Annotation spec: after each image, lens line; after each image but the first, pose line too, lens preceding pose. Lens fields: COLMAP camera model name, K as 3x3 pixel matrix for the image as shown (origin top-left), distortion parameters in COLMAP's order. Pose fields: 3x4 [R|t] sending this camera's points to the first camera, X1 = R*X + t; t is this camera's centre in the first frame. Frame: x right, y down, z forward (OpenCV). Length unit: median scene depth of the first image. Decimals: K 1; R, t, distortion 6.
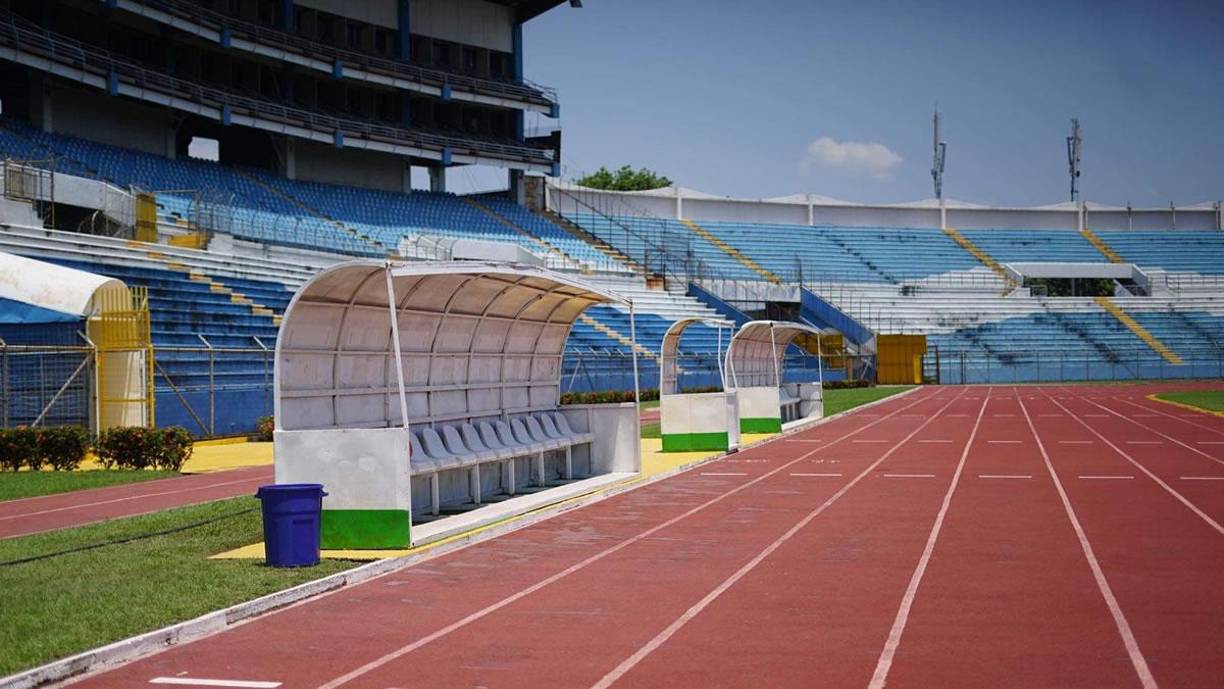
lens RADIAL K [[1728.6, 0, 585.7], [0, 1728.6, 374.6], [0, 0, 1]] dist [0.059692, 0.000000]
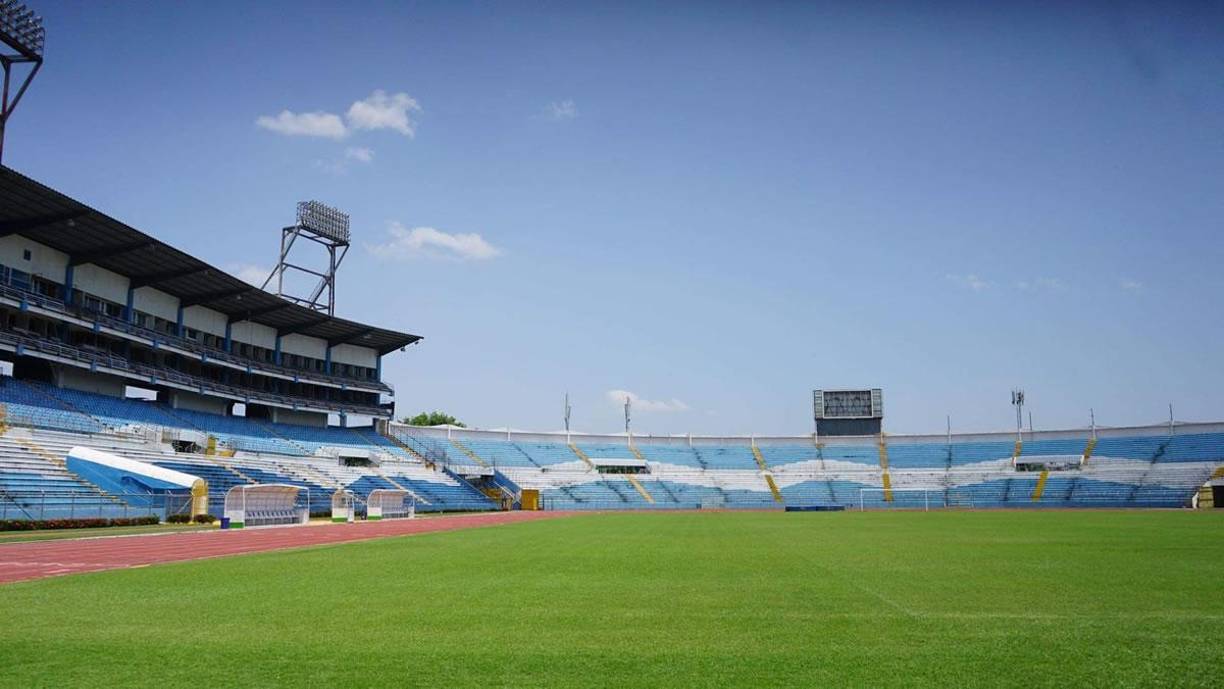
lens RADIAL K [[1053.6, 0, 640.0], [0, 1053.6, 339.8], [0, 0, 1]] dist [-0.010497, 0.033591]
pose [[0.990652, 0.032165, 0.132565, 0.130374], [-0.011067, 0.987550, -0.156913, -0.000117], [-0.135961, 0.153979, 0.978675, -0.506901]]
